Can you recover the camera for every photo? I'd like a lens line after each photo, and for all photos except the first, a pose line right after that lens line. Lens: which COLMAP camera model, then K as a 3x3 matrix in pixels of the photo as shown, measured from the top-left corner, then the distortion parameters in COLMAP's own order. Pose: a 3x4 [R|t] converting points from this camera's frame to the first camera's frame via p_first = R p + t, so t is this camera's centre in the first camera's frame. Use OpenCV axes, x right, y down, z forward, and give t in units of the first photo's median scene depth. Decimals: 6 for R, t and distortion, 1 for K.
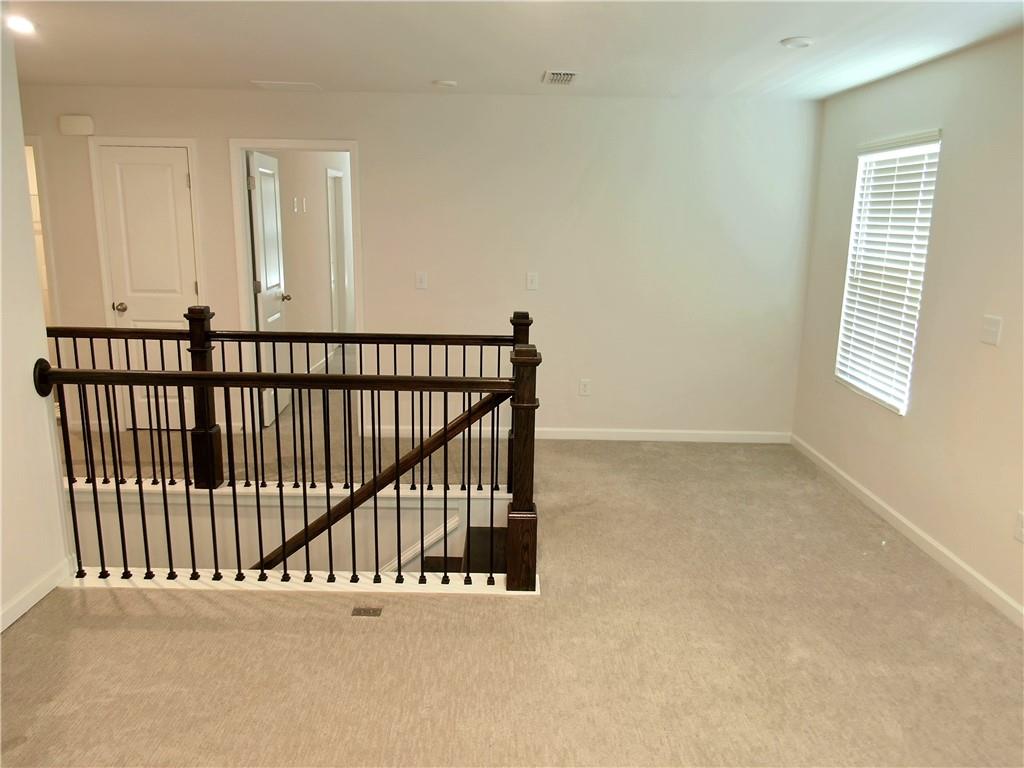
lens RADIAL K [[753.2, 0, 512.0], [0, 753.2, 384.0], [0, 0, 1]] dist [0.011279, 0.002206]
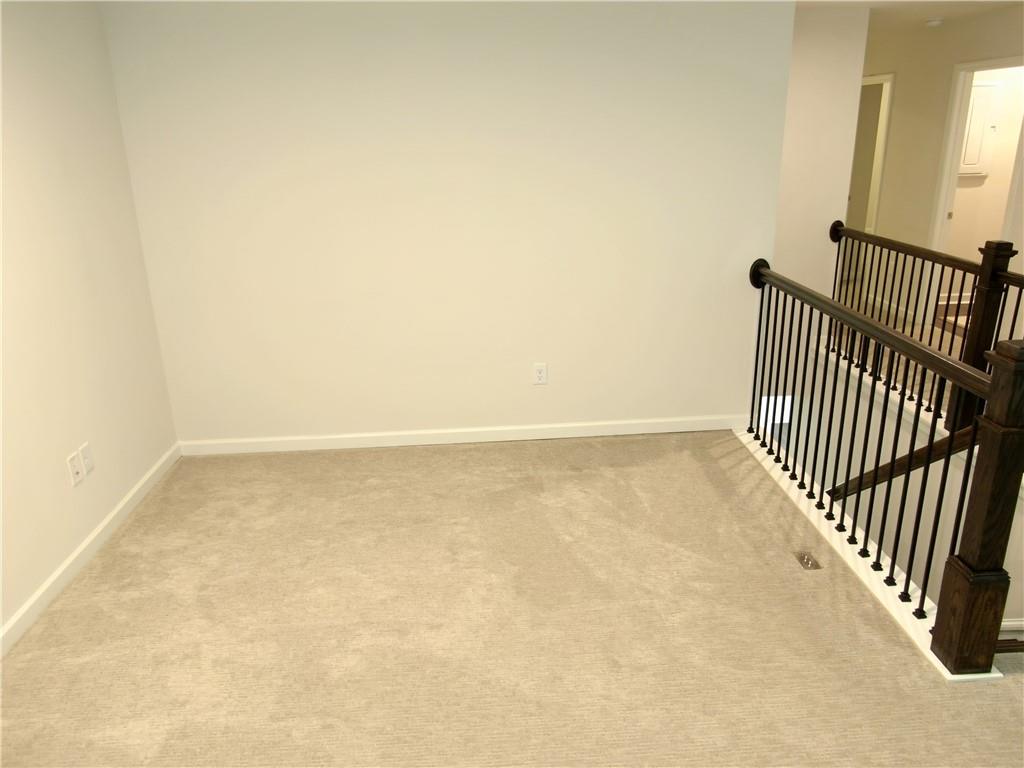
lens RADIAL K [[753.2, 0, 512.0], [0, 753.2, 384.0], [0, 0, 1]] dist [0.011279, 0.002206]
pose [[0.042205, 0.300738, -0.952772, 0.641413], [-0.196132, 0.937561, 0.287249, -0.117439], [0.979669, 0.174746, 0.098554, 0.477544]]
